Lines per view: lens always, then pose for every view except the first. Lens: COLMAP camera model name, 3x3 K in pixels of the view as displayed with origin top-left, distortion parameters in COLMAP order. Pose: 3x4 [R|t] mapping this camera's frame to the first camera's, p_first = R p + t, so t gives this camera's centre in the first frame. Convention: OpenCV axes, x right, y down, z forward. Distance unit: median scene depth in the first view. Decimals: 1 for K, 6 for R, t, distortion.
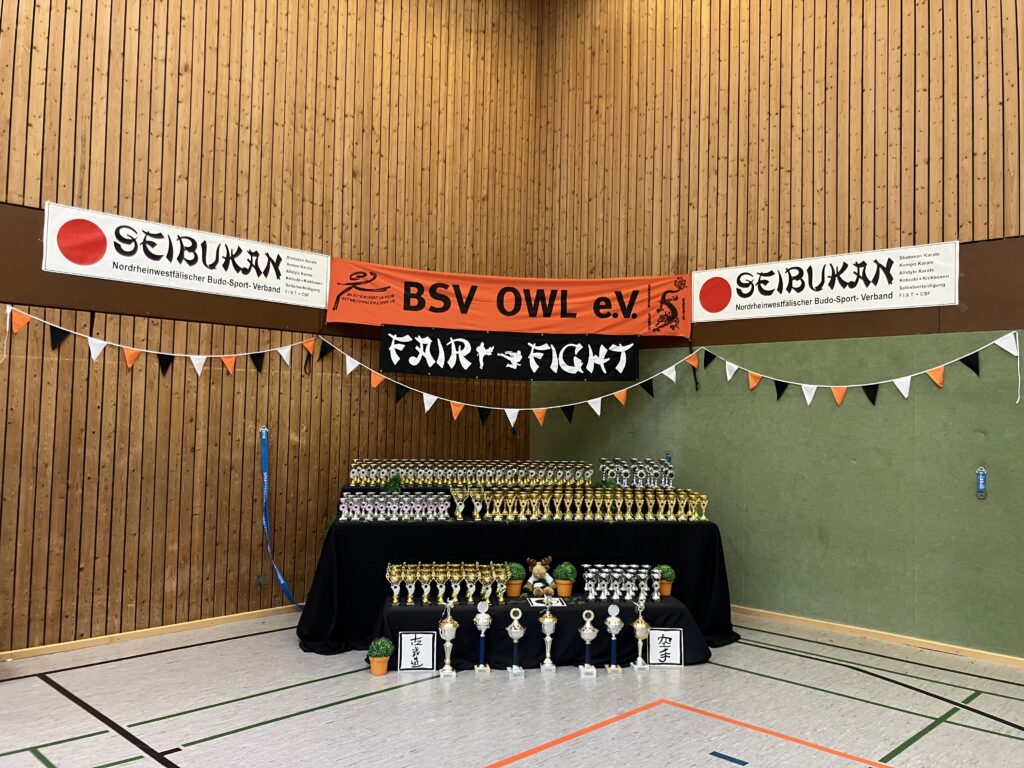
lens RADIAL K [[863.3, 0, 512.0], [0, 863.3, 384.0], [0, 0, 1]] dist [0.013524, 0.002087]
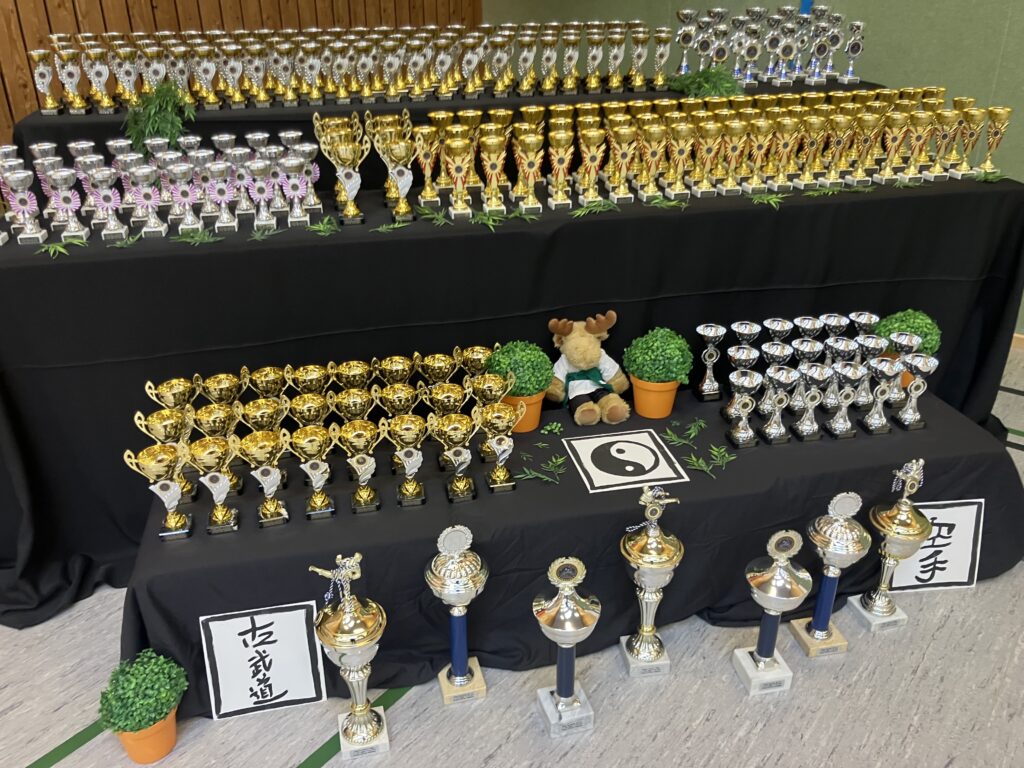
lens RADIAL K [[863.3, 0, 512.0], [0, 863.3, 384.0], [0, 0, 1]] dist [0.013524, 0.002087]
pose [[0.993366, -0.074386, 0.087696, -0.032321], [0.023802, 0.879092, 0.476058, 0.052421], [-0.112504, -0.470813, 0.875030, 0.669337]]
